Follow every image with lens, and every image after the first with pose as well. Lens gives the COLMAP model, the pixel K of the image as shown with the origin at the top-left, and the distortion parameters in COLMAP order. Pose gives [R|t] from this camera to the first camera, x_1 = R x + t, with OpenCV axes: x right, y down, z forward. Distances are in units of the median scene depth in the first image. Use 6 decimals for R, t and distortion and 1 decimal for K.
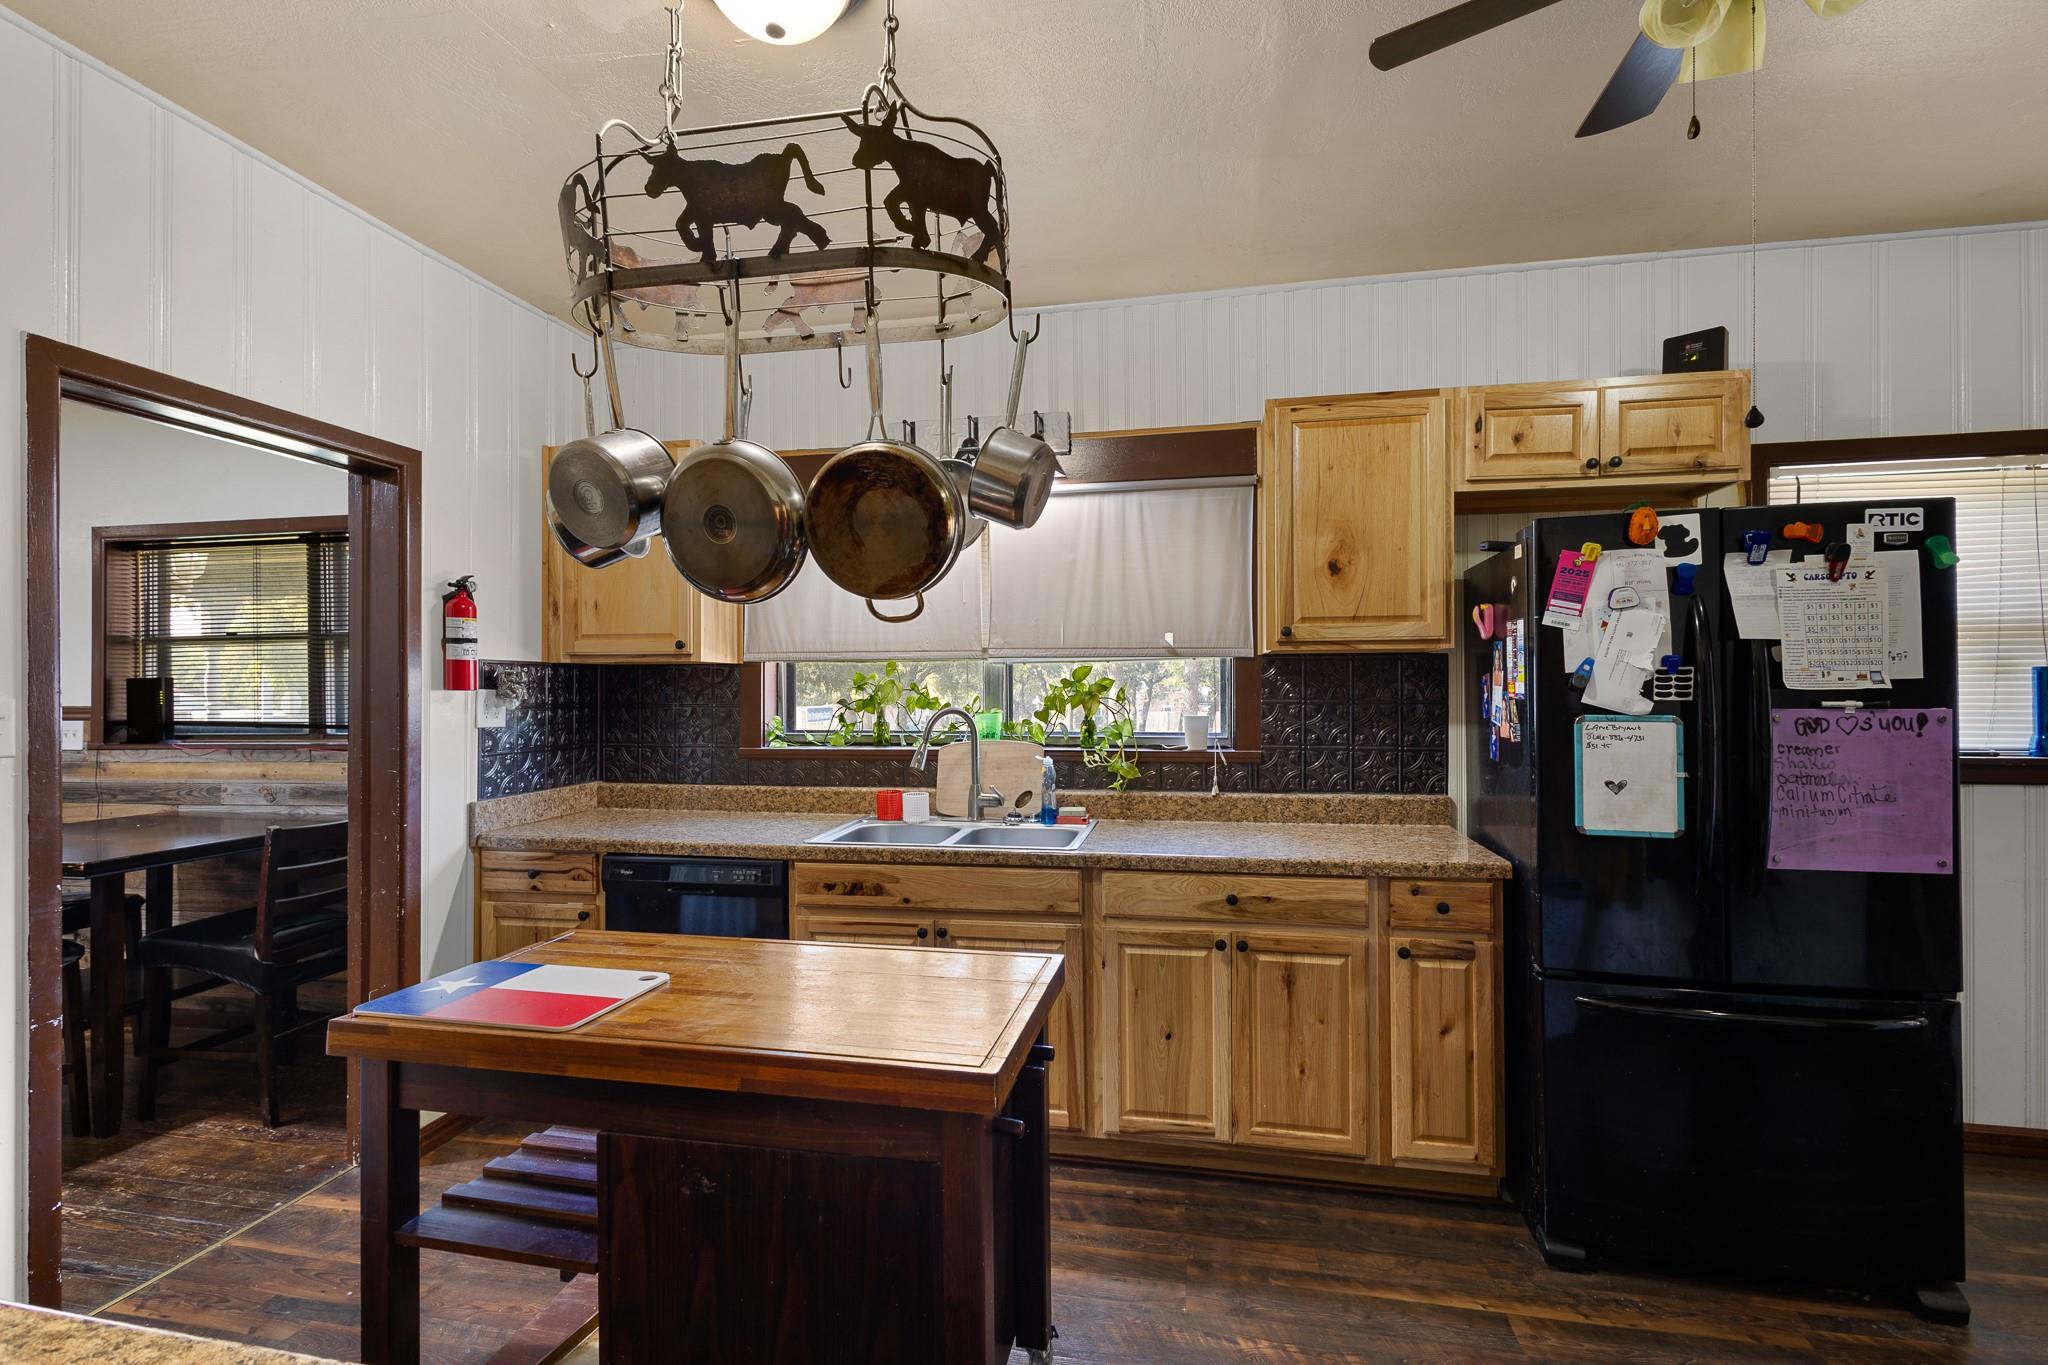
lens RADIAL K [[940.5, 0, 1027.1], [0, 940.5, 692.5], [0, 0, 1]] dist [0.006198, -0.001300]
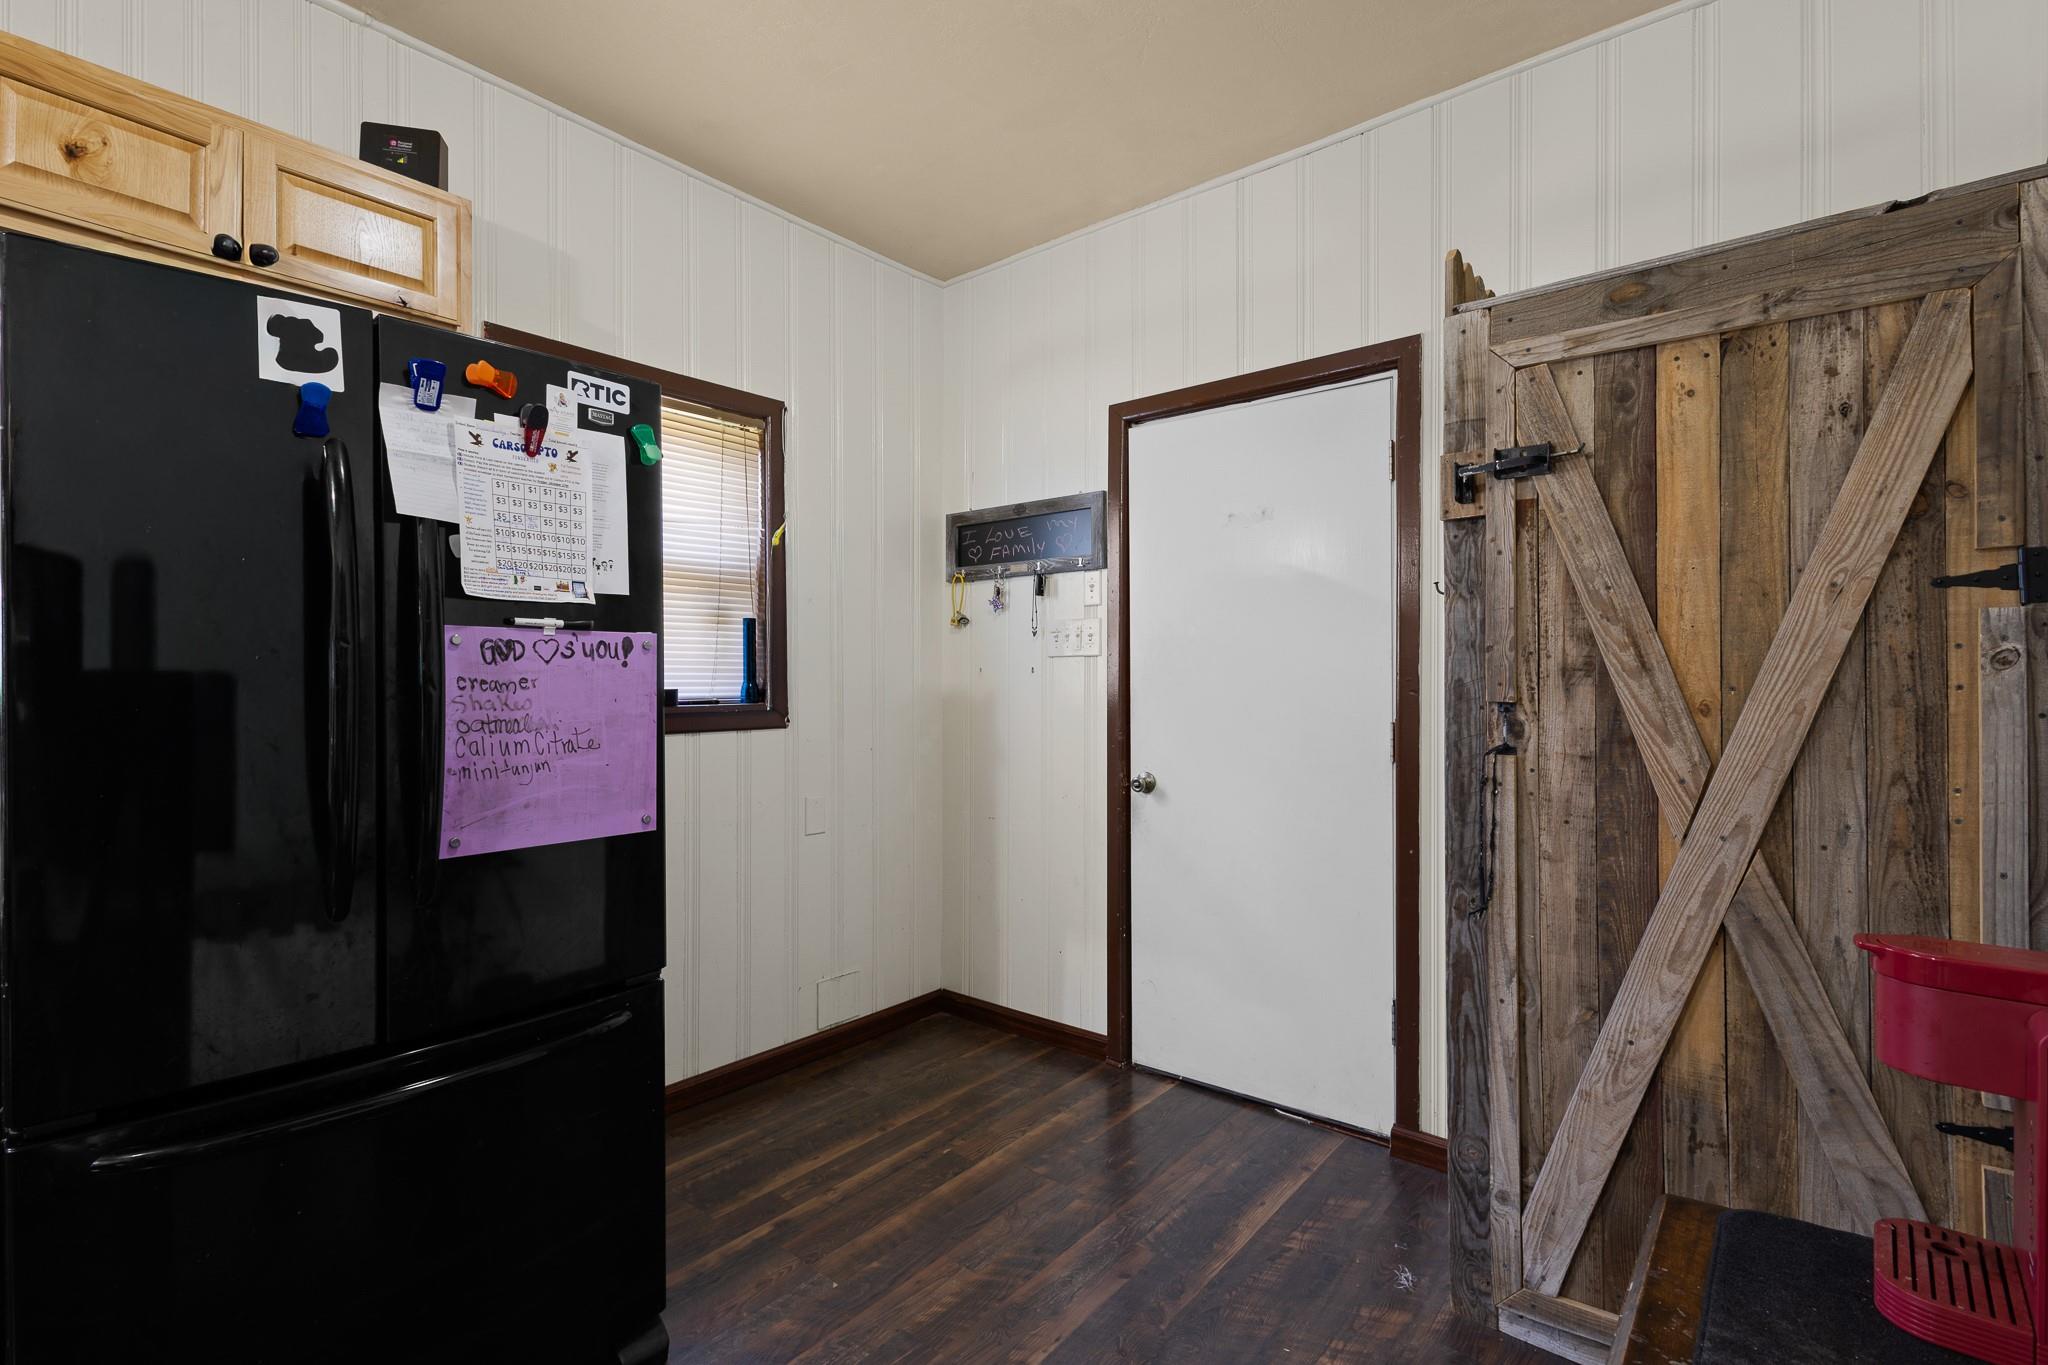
lens RADIAL K [[940.5, 0, 1003.9], [0, 940.5, 679.3], [0, 0, 1]] dist [0.006198, -0.001300]
pose [[0.488440, 0.002732, 0.872593, 0.392164], [-0.000956, 0.999996, -0.002595, 0.058705], [-0.872597, 0.000433, 0.488440, 0.316005]]
